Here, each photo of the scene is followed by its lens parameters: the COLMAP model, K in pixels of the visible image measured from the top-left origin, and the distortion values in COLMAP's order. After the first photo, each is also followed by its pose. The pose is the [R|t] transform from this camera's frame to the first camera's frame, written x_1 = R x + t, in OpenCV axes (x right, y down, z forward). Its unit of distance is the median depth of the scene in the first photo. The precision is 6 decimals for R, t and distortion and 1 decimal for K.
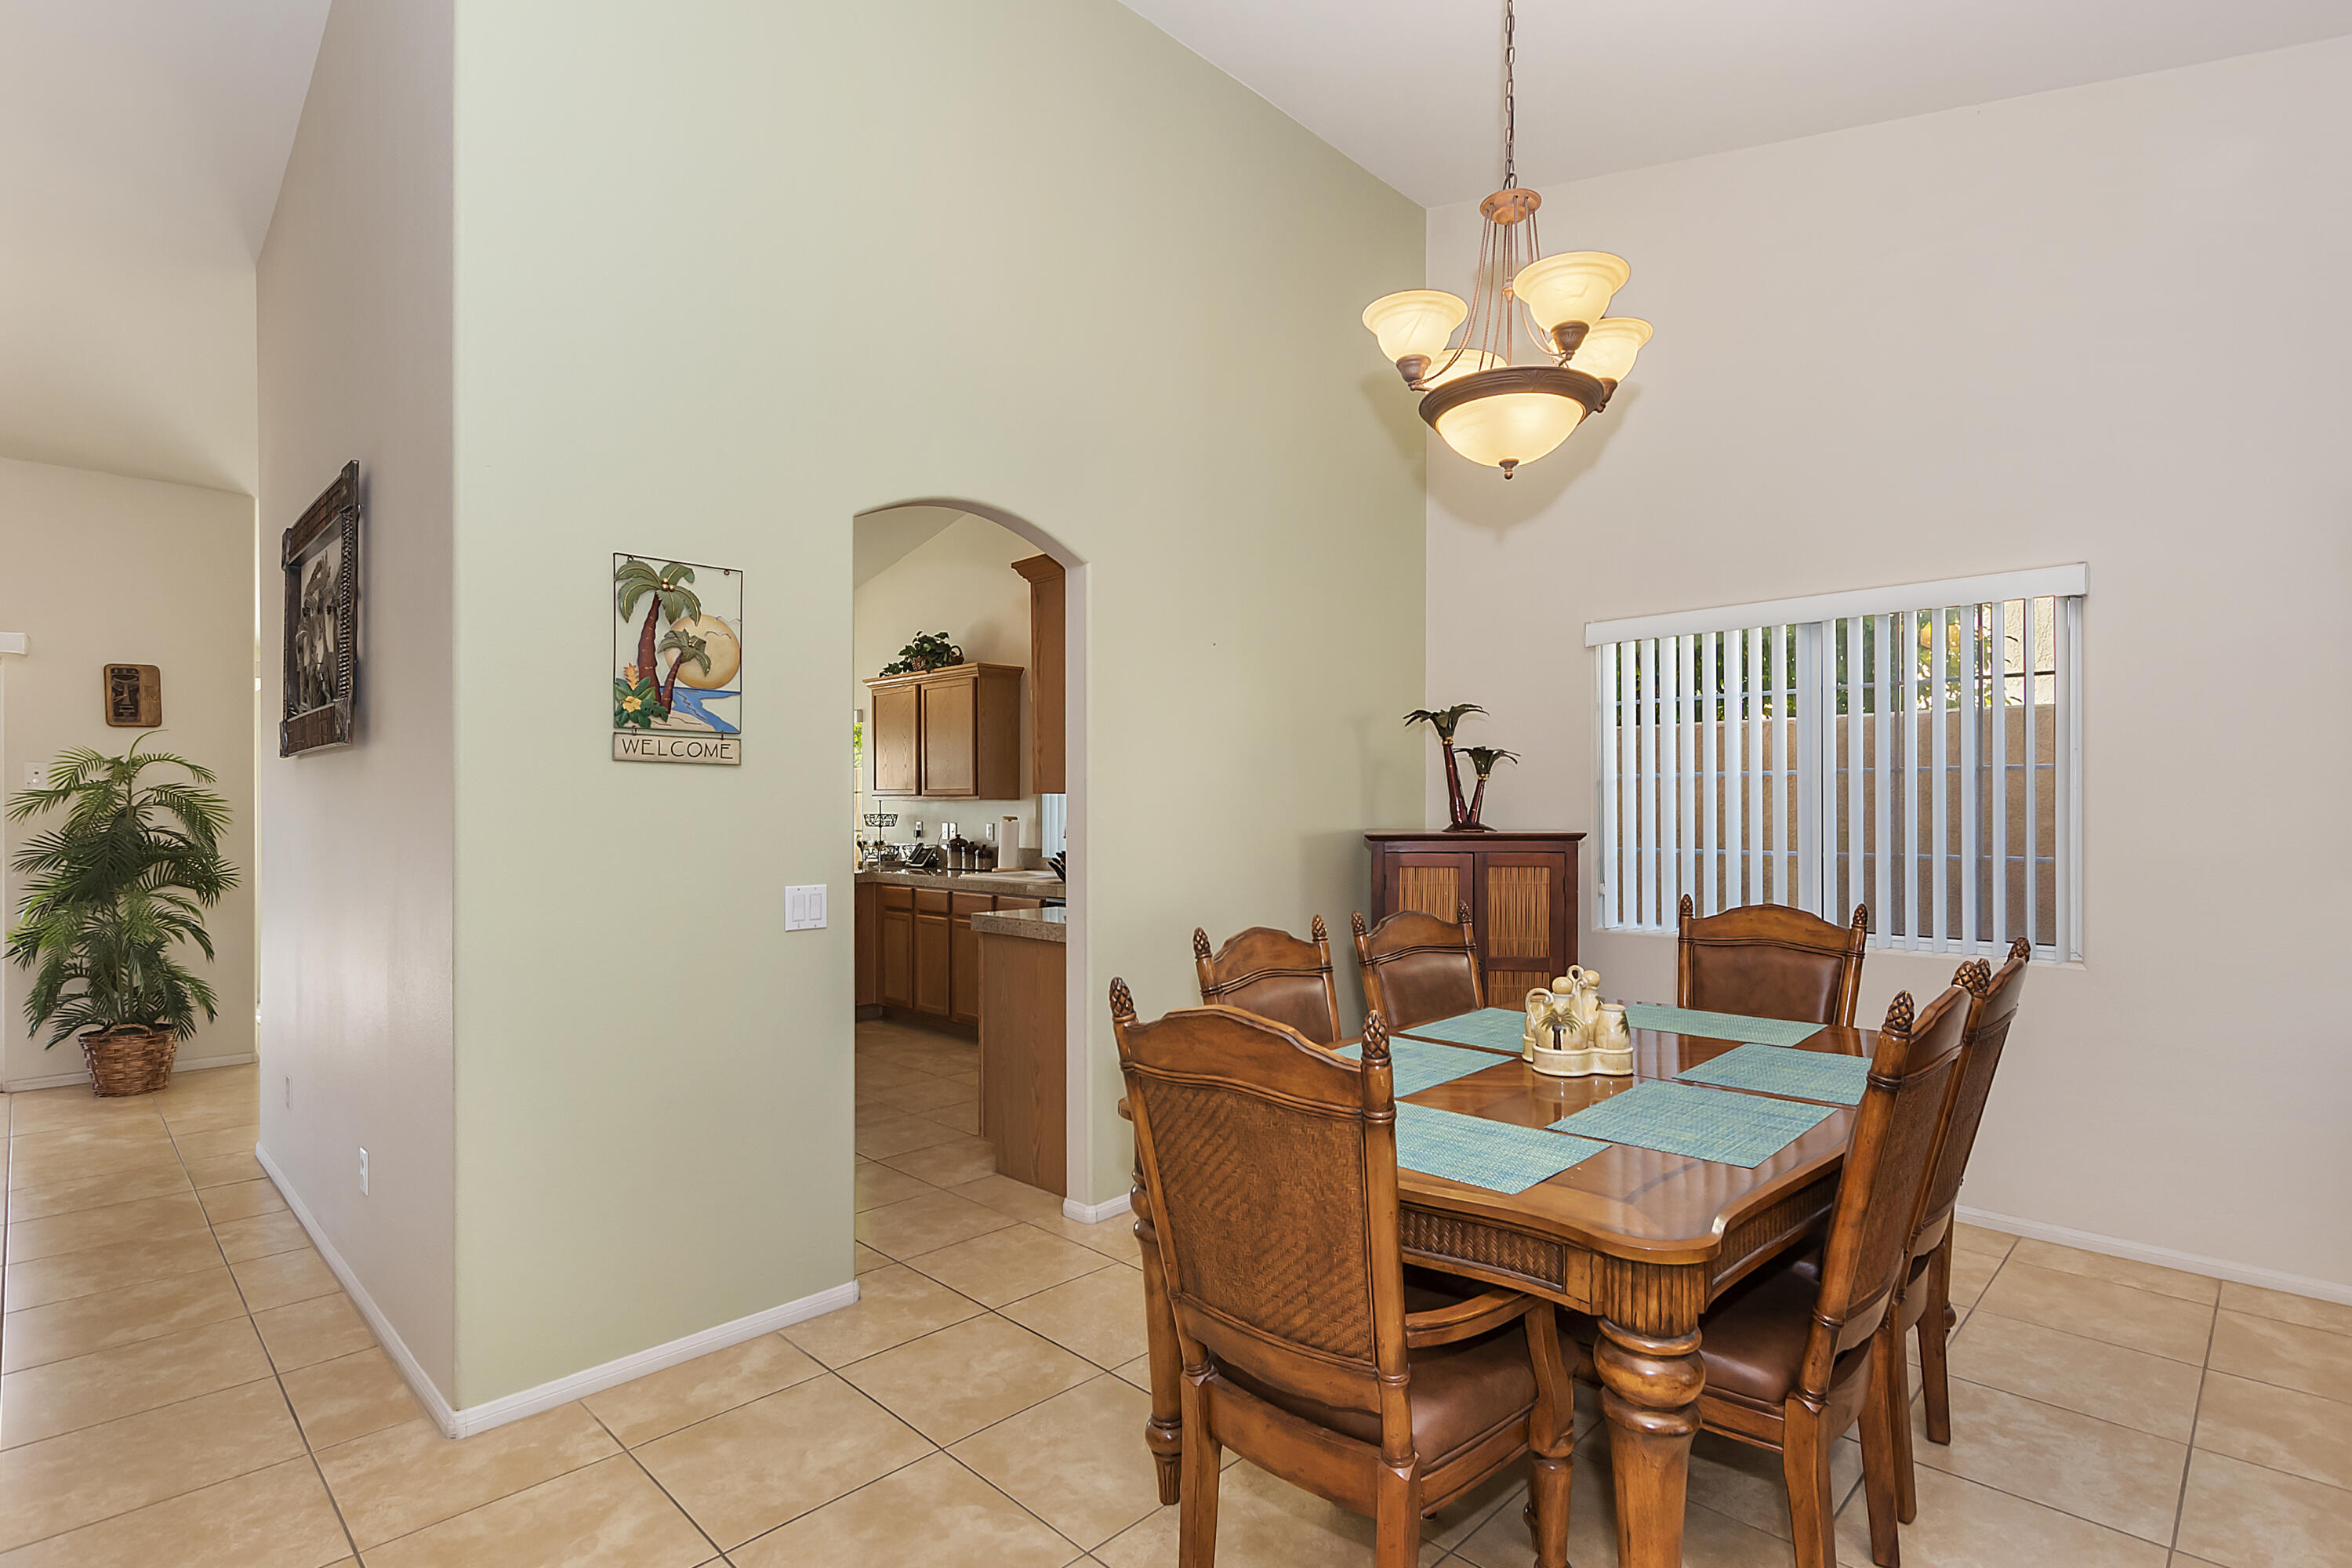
lens RADIAL K [[1154.4, 0, 1197.4], [0, 1154.4, 812.8], [0, 0, 1]] dist [0.003971, -0.001574]
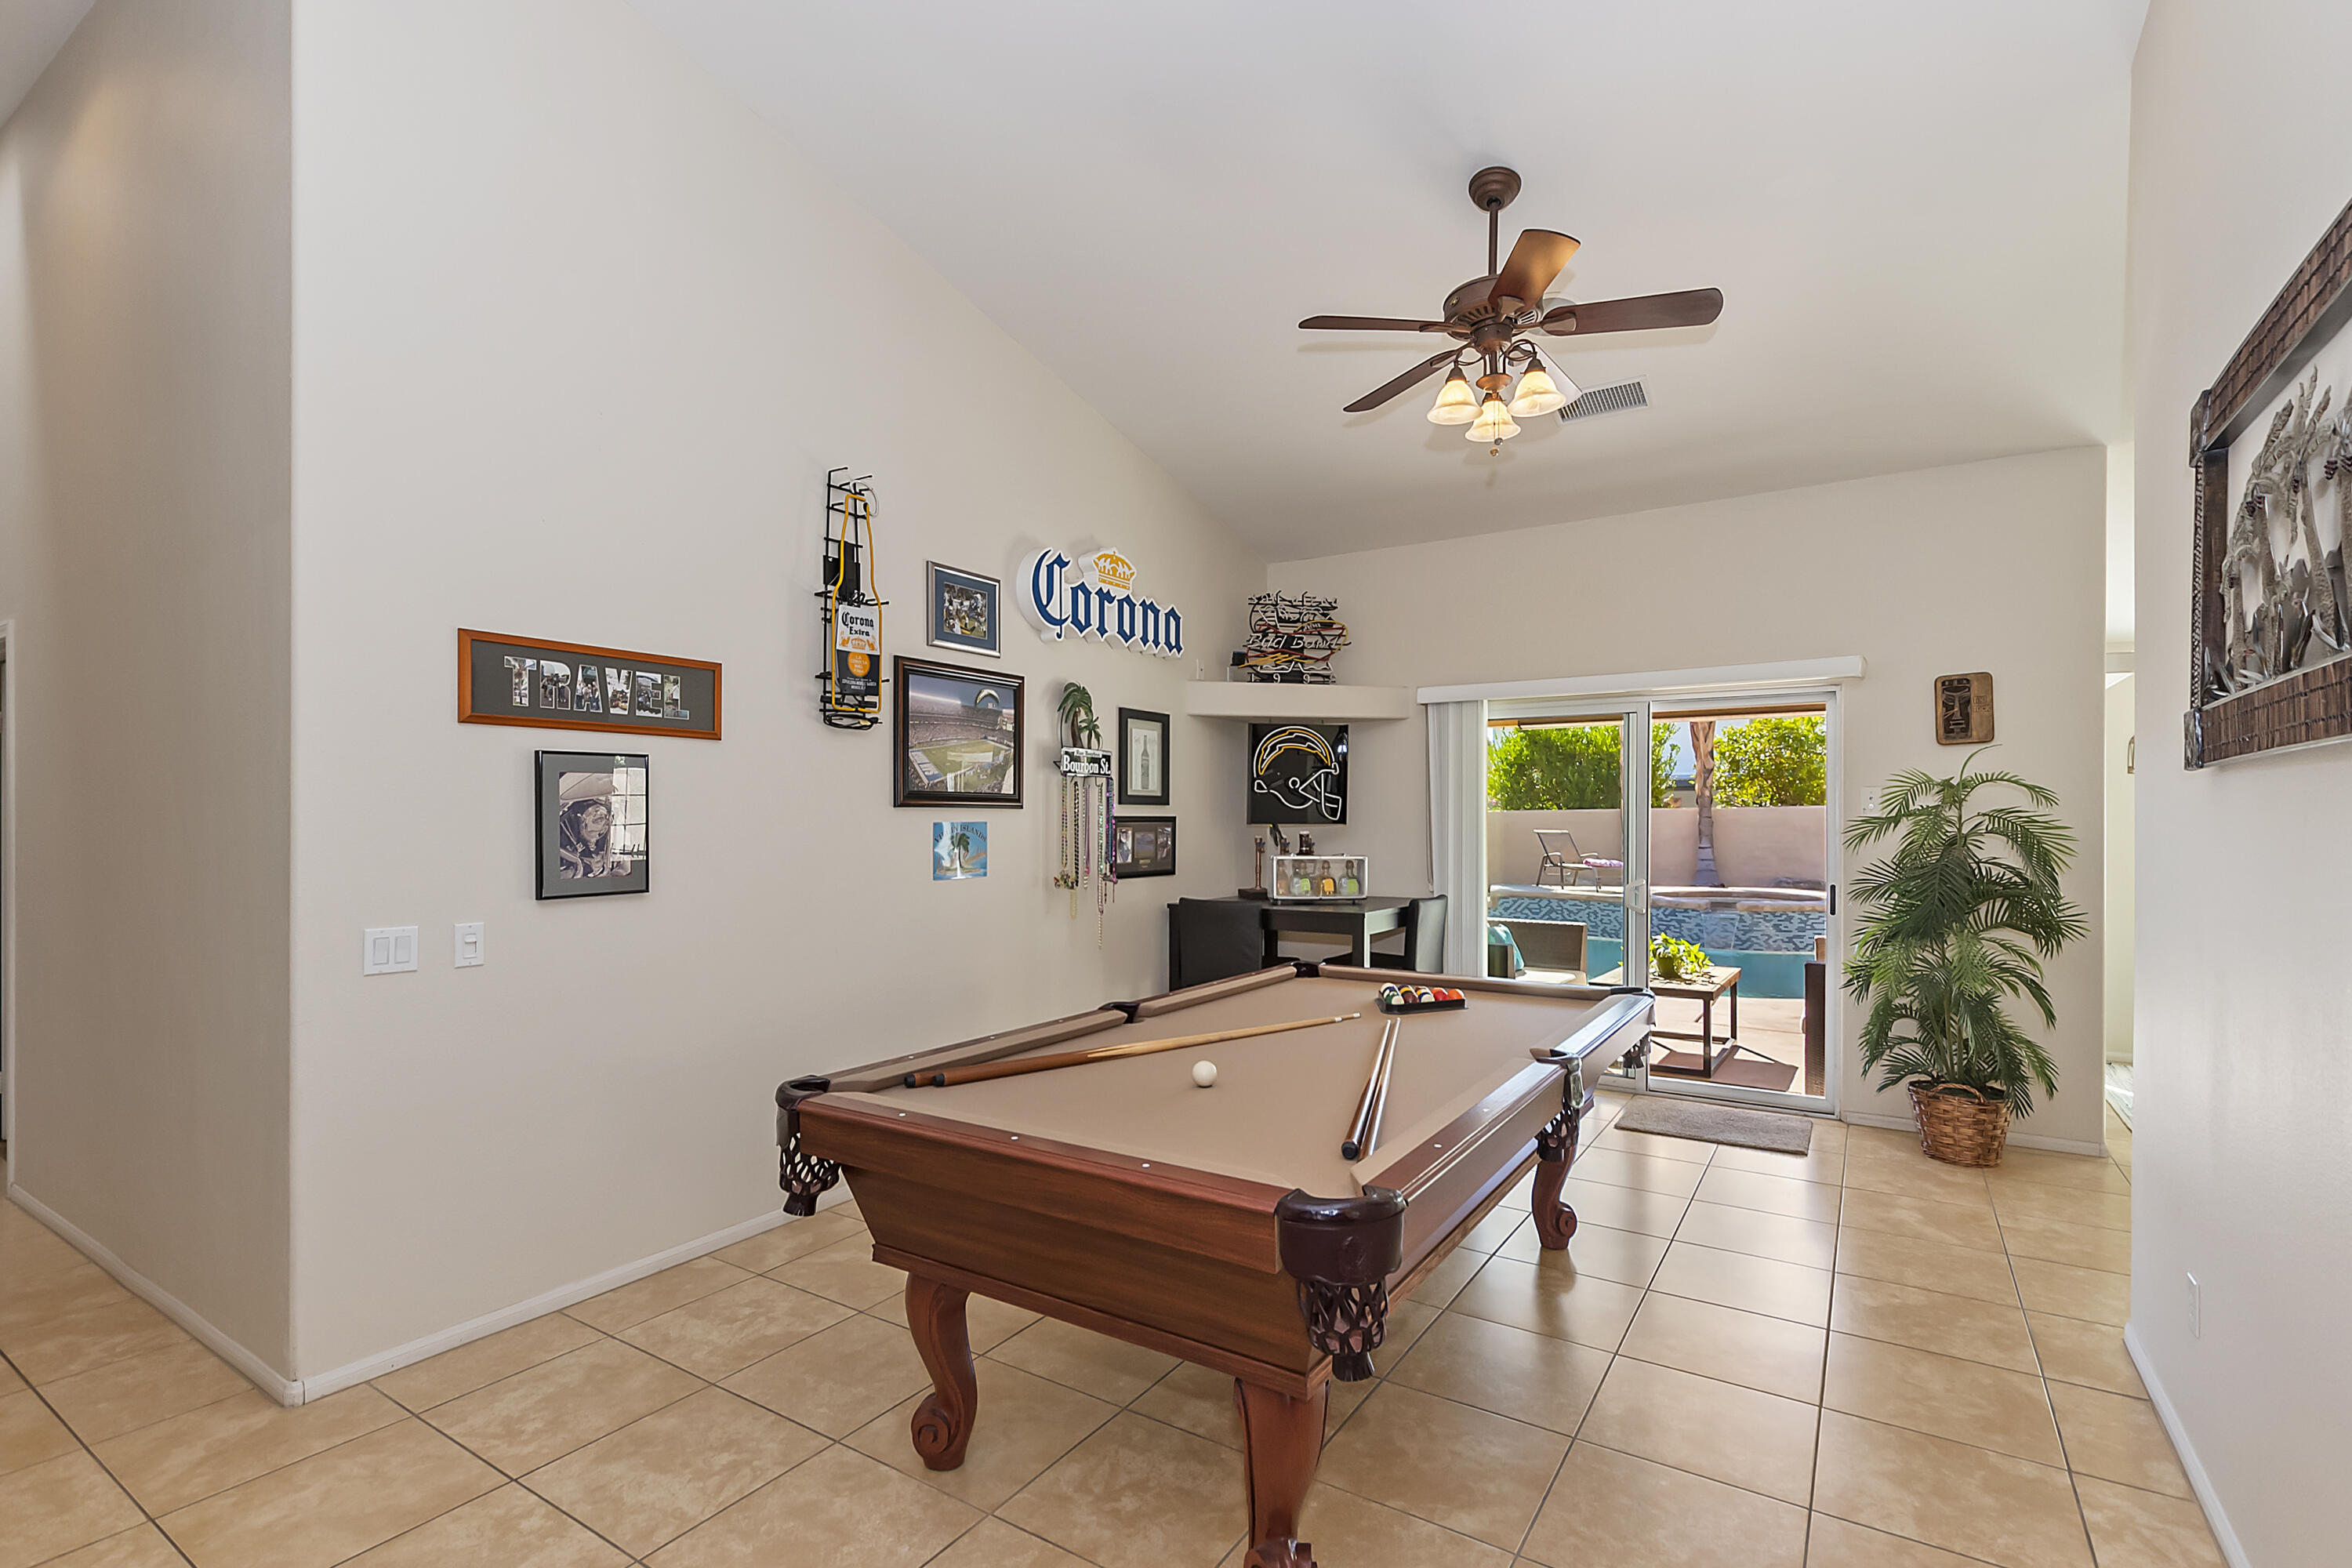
lens RADIAL K [[1077.0, 0, 1170.5], [0, 1077.0, 813.6], [0, 0, 1]] dist [0.017326, -0.005296]
pose [[0.196268, -0.003537, -0.980544, -0.240930], [-0.010023, 0.999934, -0.005613, -0.011067], [0.980499, 0.010929, 0.196220, 0.259476]]
